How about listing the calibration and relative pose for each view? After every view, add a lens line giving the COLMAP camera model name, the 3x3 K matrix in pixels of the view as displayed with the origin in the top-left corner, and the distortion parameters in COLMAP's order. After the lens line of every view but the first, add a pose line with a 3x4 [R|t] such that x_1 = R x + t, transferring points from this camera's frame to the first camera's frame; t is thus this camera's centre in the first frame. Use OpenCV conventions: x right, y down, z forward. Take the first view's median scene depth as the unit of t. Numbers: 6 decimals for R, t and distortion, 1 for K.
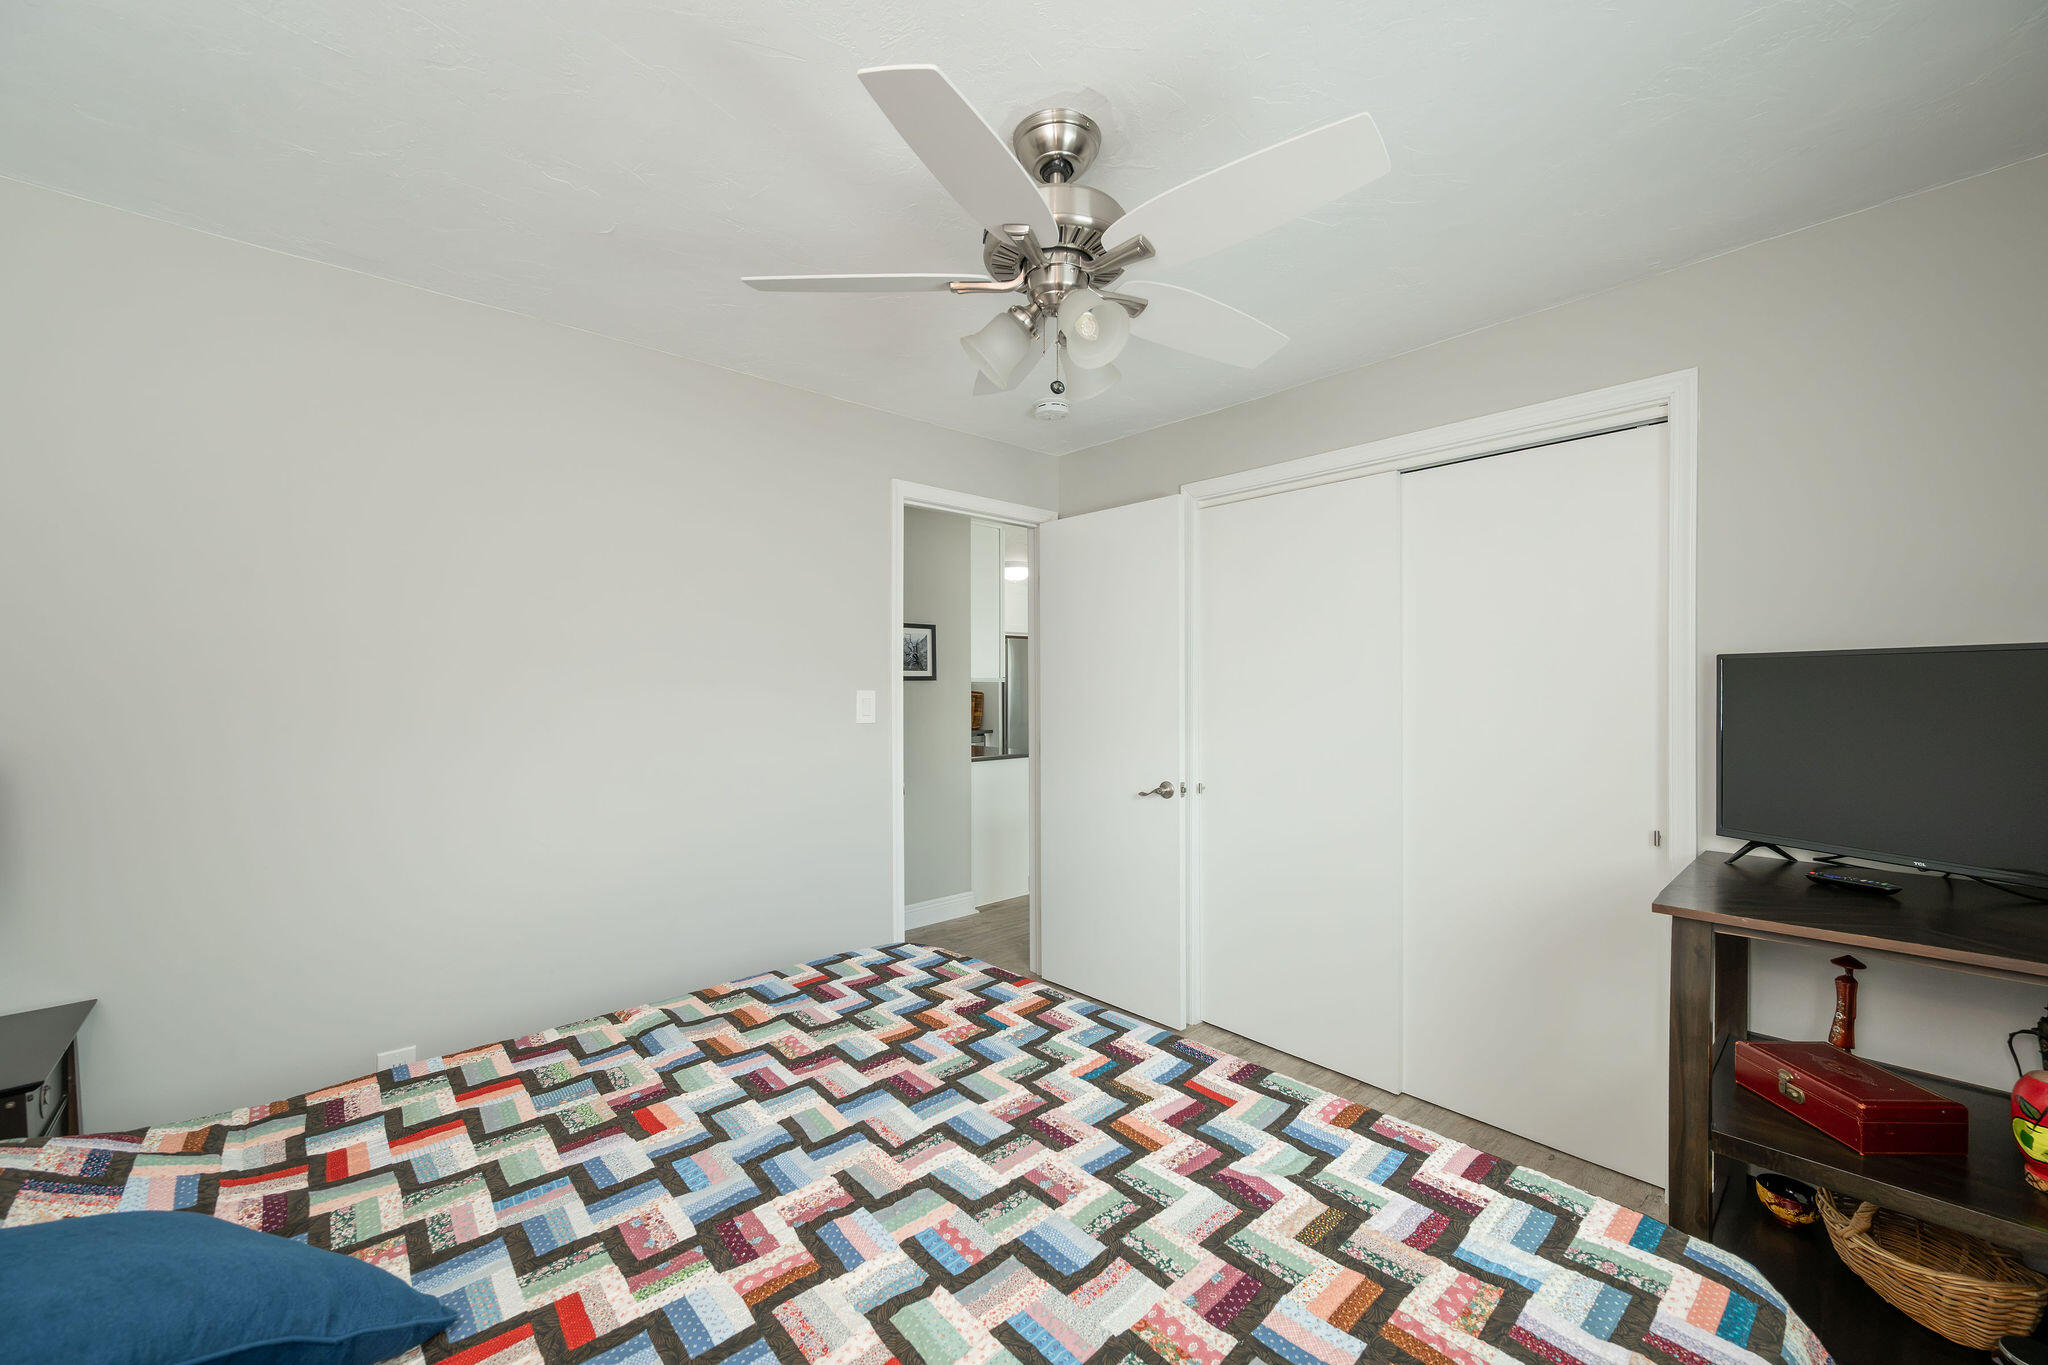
lens RADIAL K [[815.9, 0, 1023.1], [0, 815.9, 686.5], [0, 0, 1]] dist [0.000437, 0.000038]
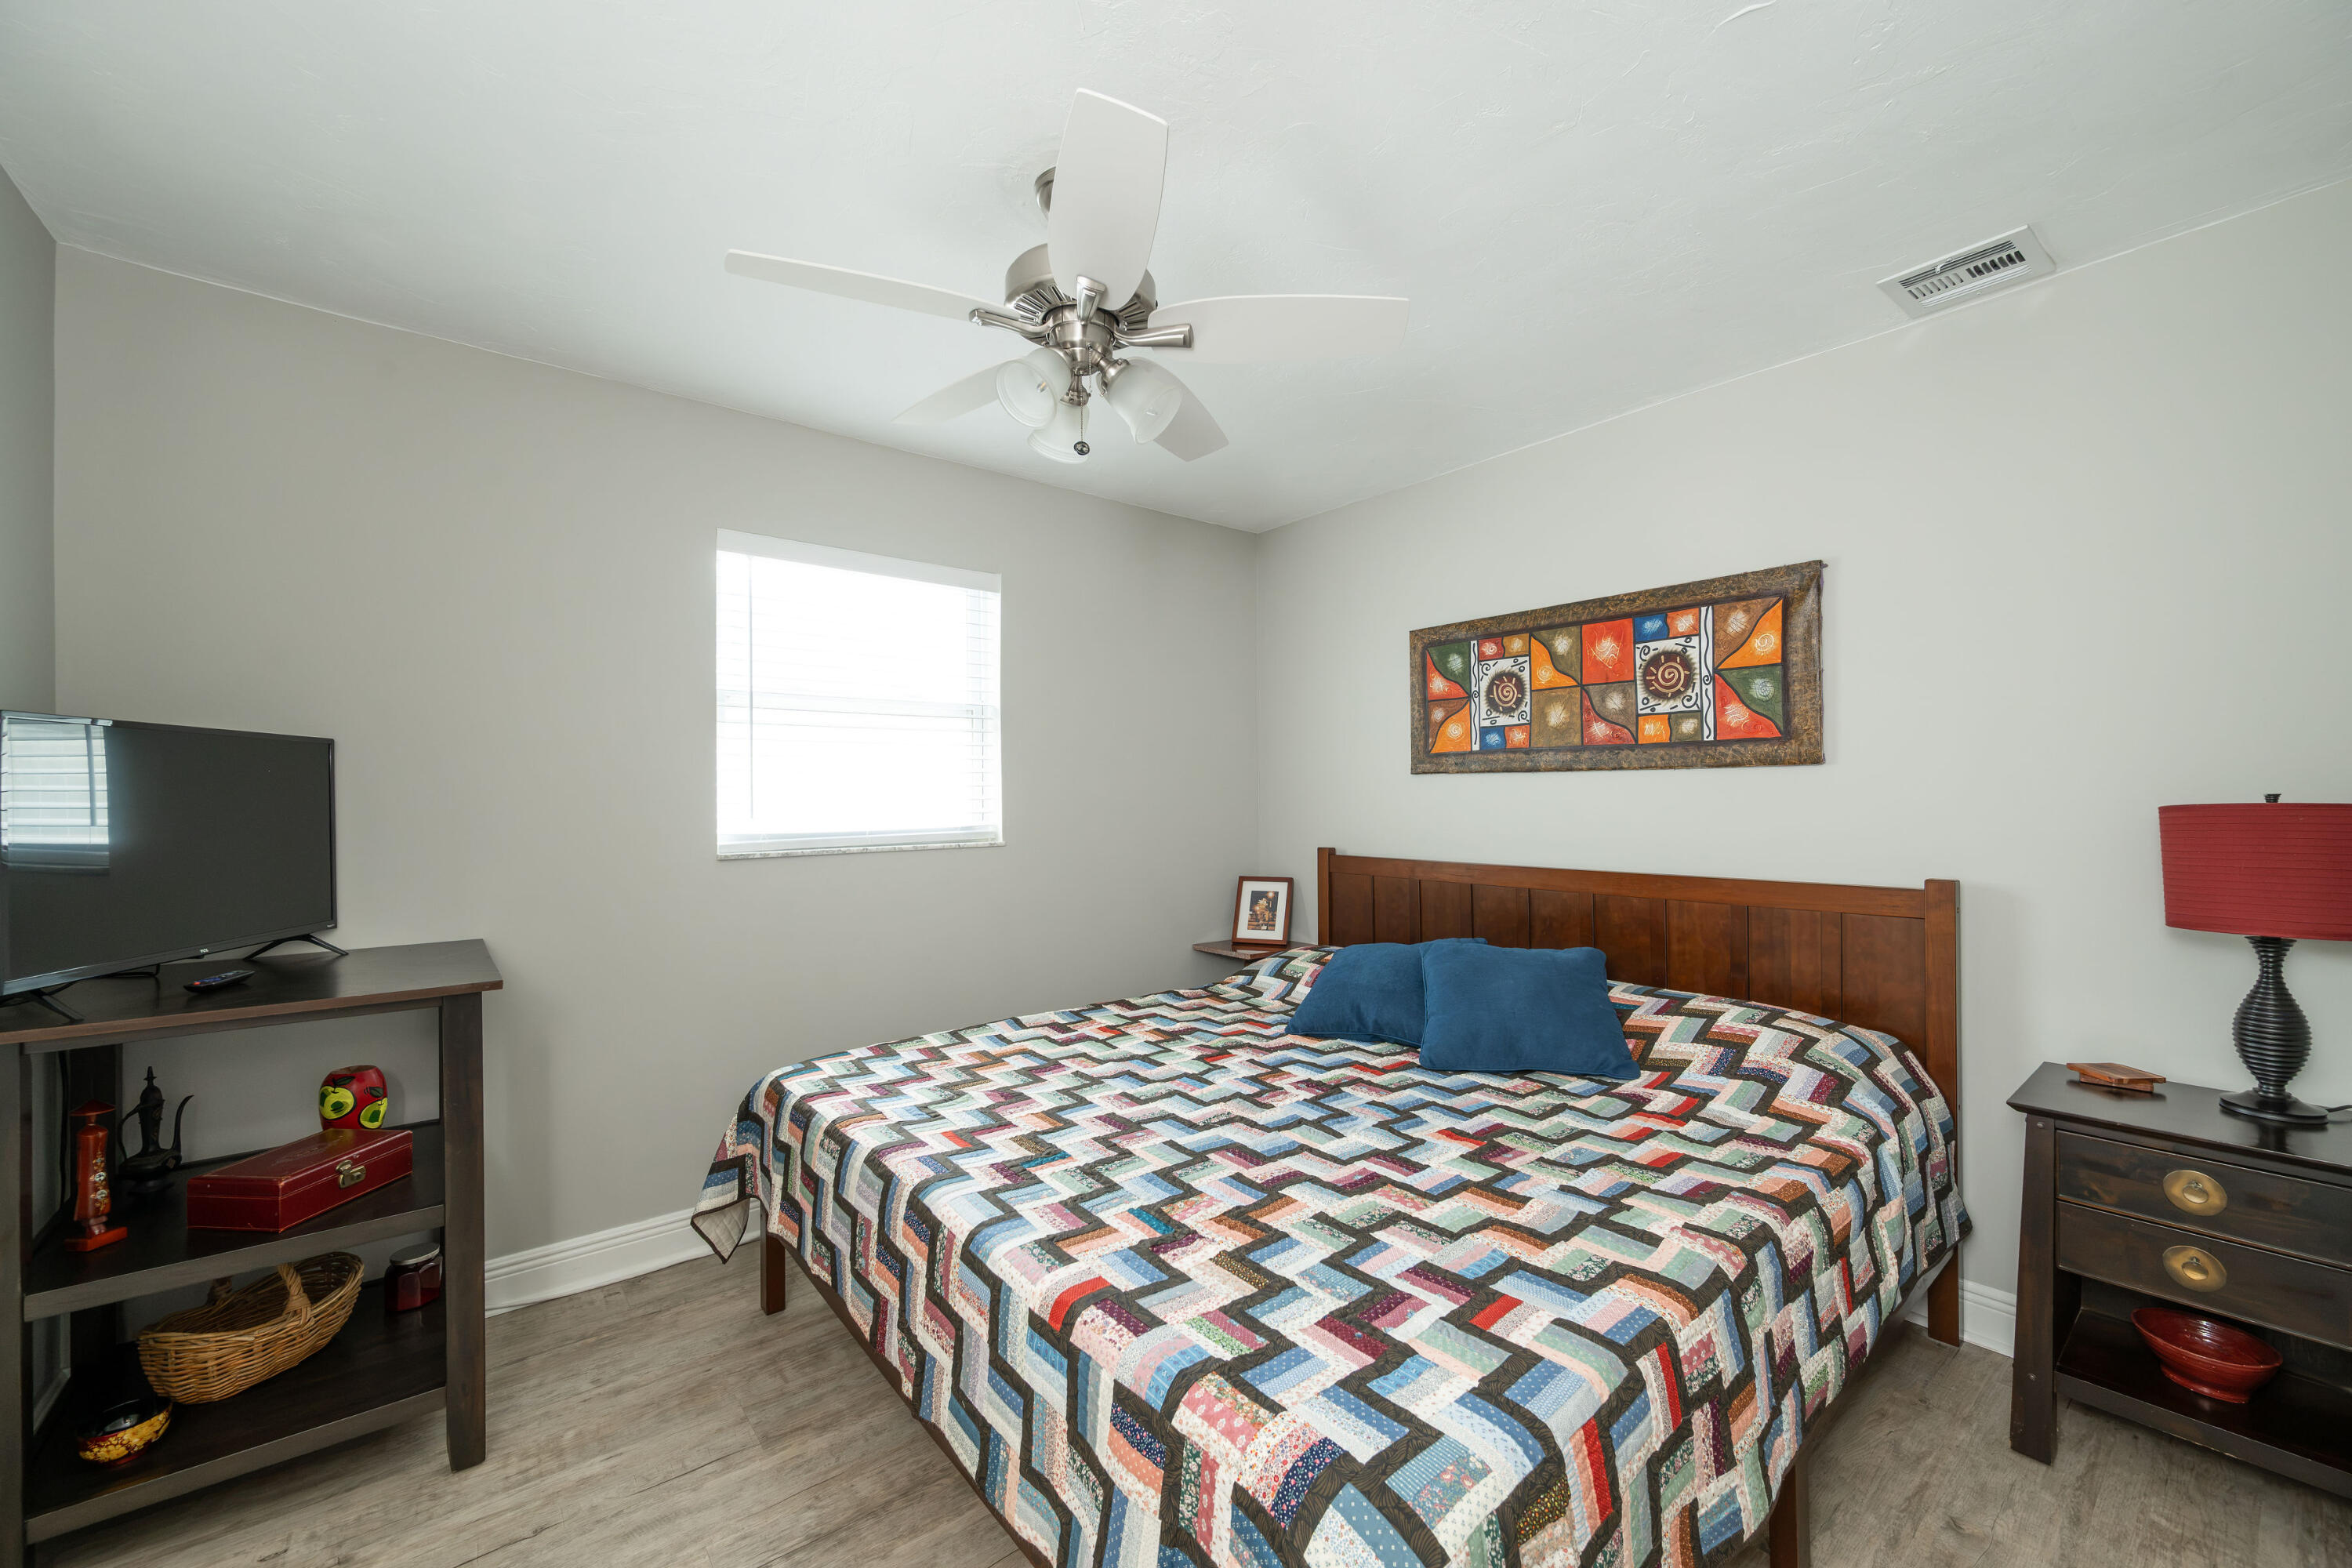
lens RADIAL K [[937.0, 0, 1177.8], [0, 937.0, 791.2], [0, 0, 1]] dist [0.000437, 0.000038]
pose [[-0.998454, 0.011158, 0.054450, -0.127881], [0.011147, 0.999938, -0.000498, 0.042730], [-0.054452, 0.000110, -0.998516, 2.115768]]
